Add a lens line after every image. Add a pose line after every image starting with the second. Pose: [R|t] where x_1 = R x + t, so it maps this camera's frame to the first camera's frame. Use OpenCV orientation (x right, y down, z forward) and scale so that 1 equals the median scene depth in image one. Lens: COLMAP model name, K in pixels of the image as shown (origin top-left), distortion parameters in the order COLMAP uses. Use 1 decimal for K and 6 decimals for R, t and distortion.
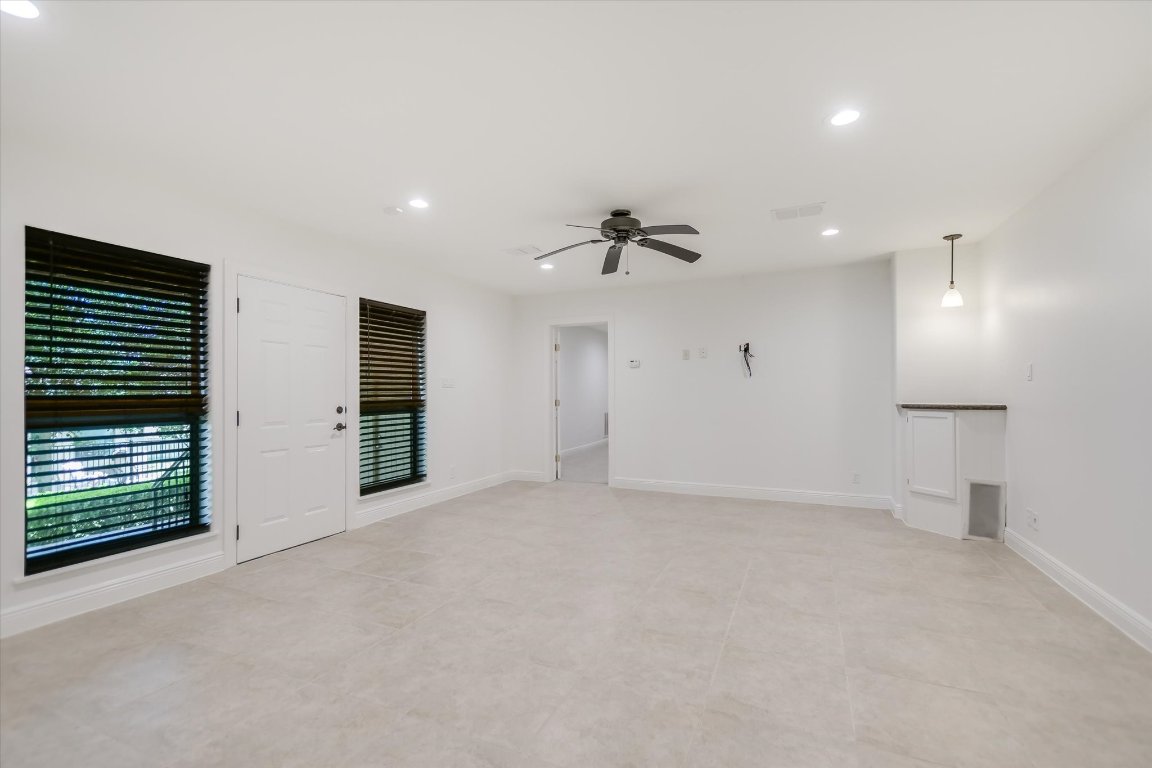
lens RADIAL K [[505.0, 0, 581.5], [0, 505.0, 383.2], [0, 0, 1]] dist [-0.021574, 0.000548]
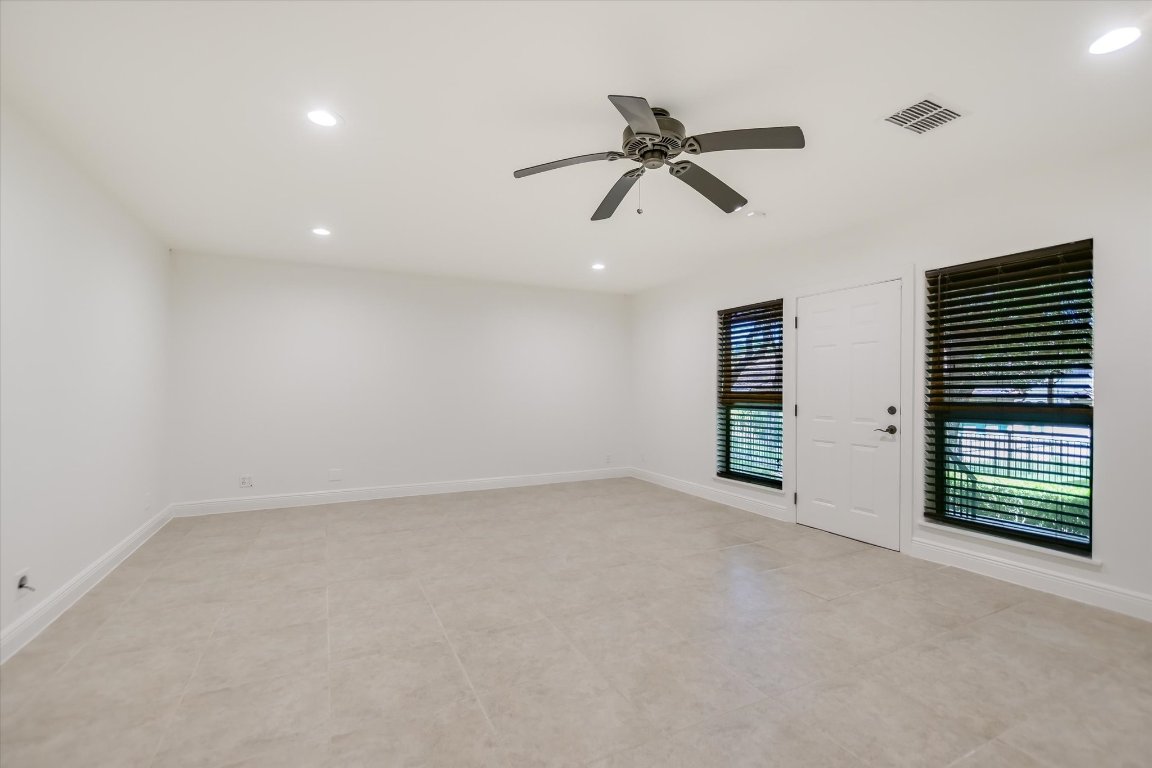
lens RADIAL K [[505.0, 0, 578.9], [0, 505.0, 387.9], [0, 0, 1]] dist [-0.021574, 0.000548]
pose [[-0.630662, 0.002557, -0.776053, 0.712335], [0.014471, 0.999859, -0.008466, 0.017222], [0.775922, -0.016570, -0.630611, 1.474651]]
